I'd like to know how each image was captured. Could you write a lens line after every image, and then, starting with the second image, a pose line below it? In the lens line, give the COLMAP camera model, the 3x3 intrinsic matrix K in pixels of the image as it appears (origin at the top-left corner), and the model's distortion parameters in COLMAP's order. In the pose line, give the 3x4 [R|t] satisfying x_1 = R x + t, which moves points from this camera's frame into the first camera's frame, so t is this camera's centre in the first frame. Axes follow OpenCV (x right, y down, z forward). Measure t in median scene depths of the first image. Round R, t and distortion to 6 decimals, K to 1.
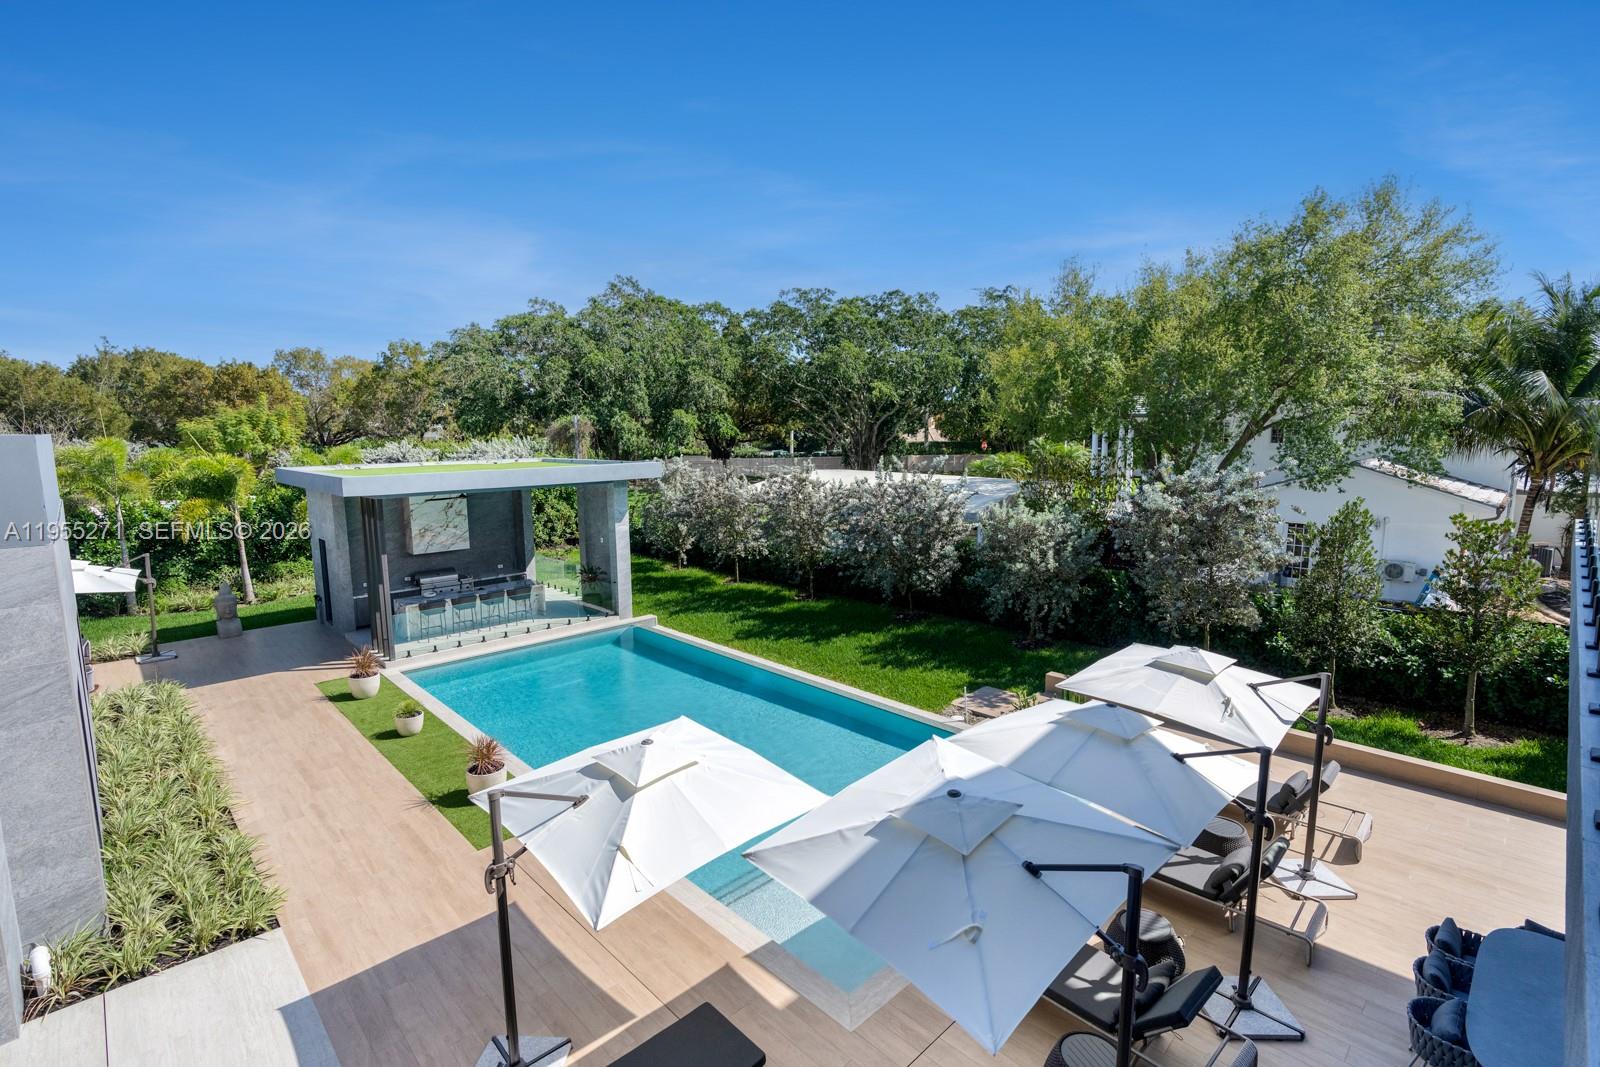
lens RADIAL K [[751.3, 0, 799.7], [0, 751.3, 534.4], [0, 0, 1]] dist [-0.003470, -0.000154]
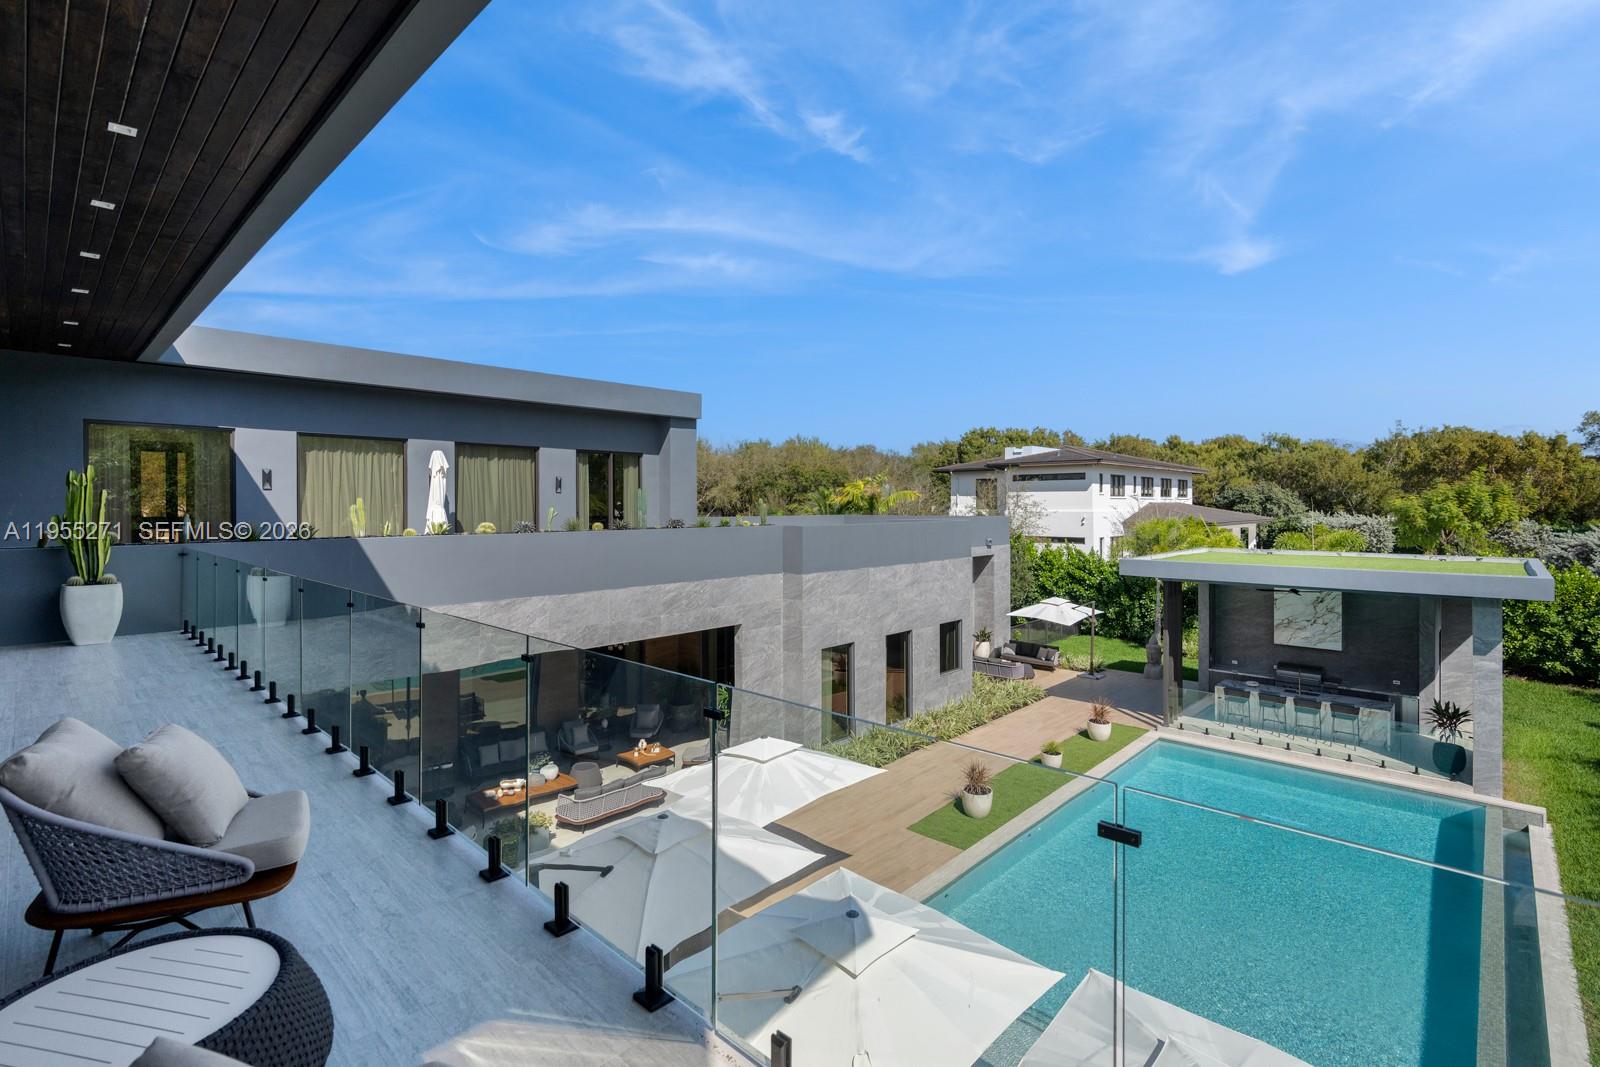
lens RADIAL K [[725.6, 0, 792.8], [0, 725.6, 519.4], [0, 0, 1]] dist [-0.009641, 0.003480]
pose [[0.027410, 0.026162, -0.999282, 0.422016], [-0.134581, 0.990653, 0.022245, -0.071770], [0.990523, 0.133874, 0.030674, 0.319703]]
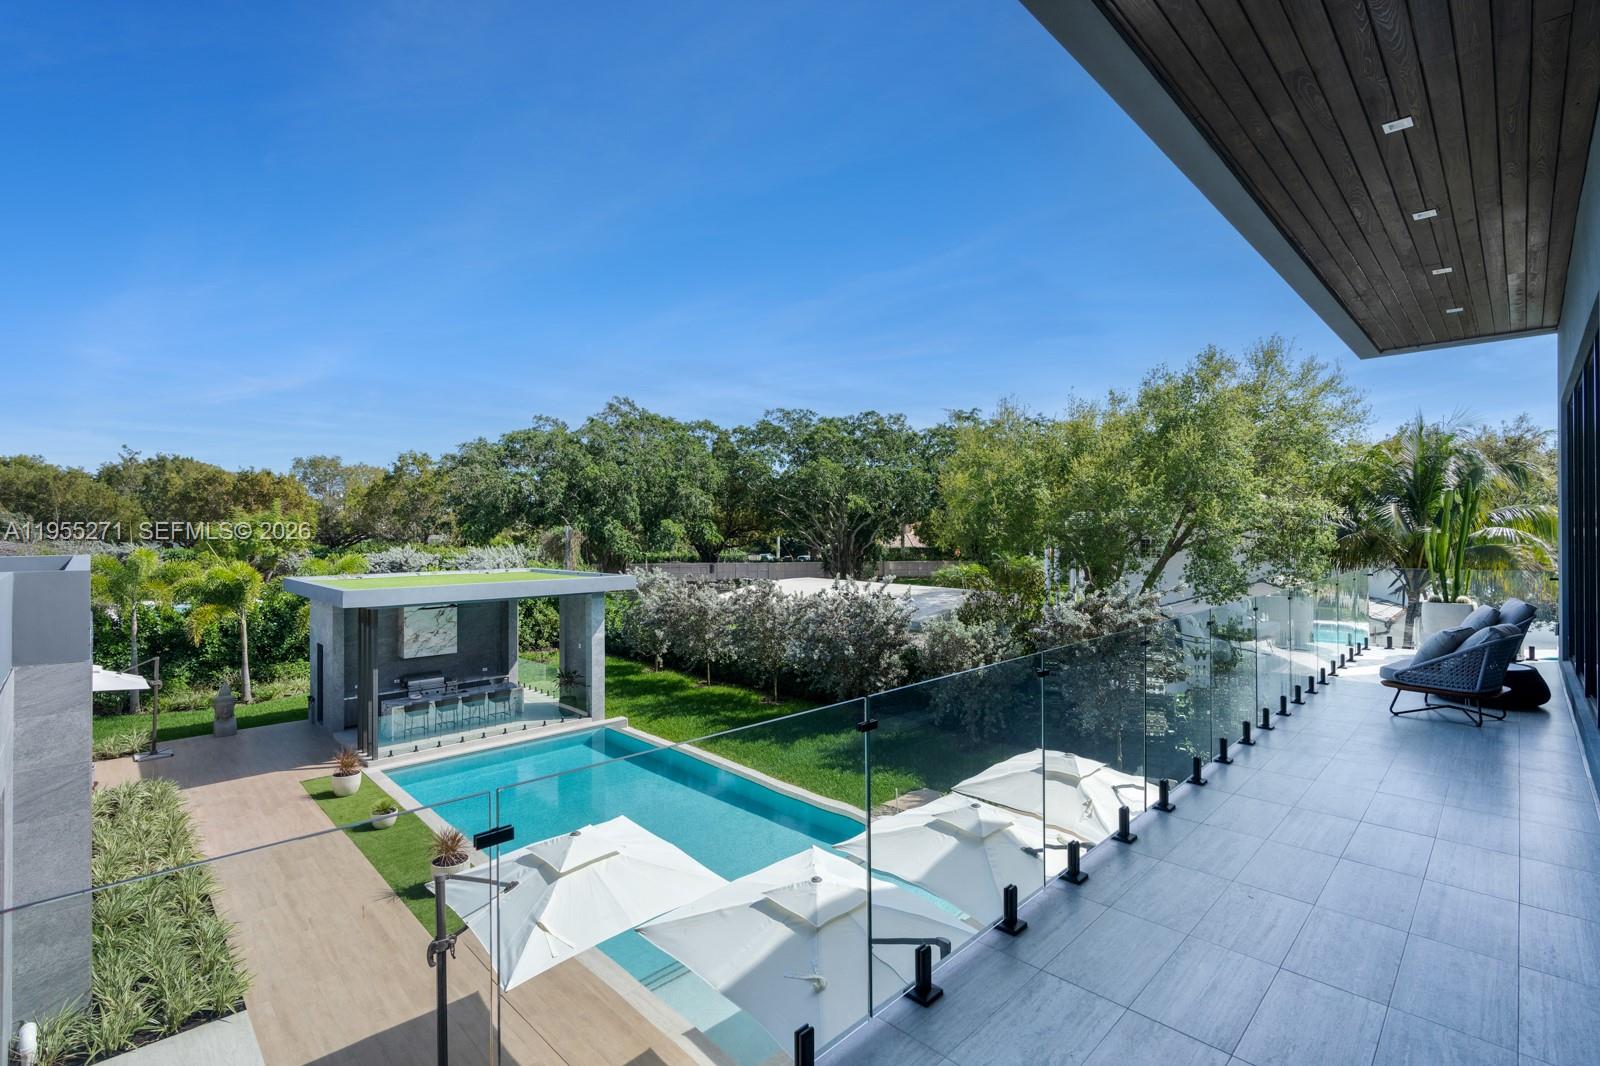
lens RADIAL K [[725.6, 0, 801.3], [0, 725.6, 533.7], [0, 0, 1]] dist [-0.009641, 0.003480]
pose [[0.999872, 0.009146, 0.013100, 0.043224], [-0.007278, 0.990658, -0.136173, -0.013641], [-0.014223, 0.136061, 0.990598, -0.066360]]
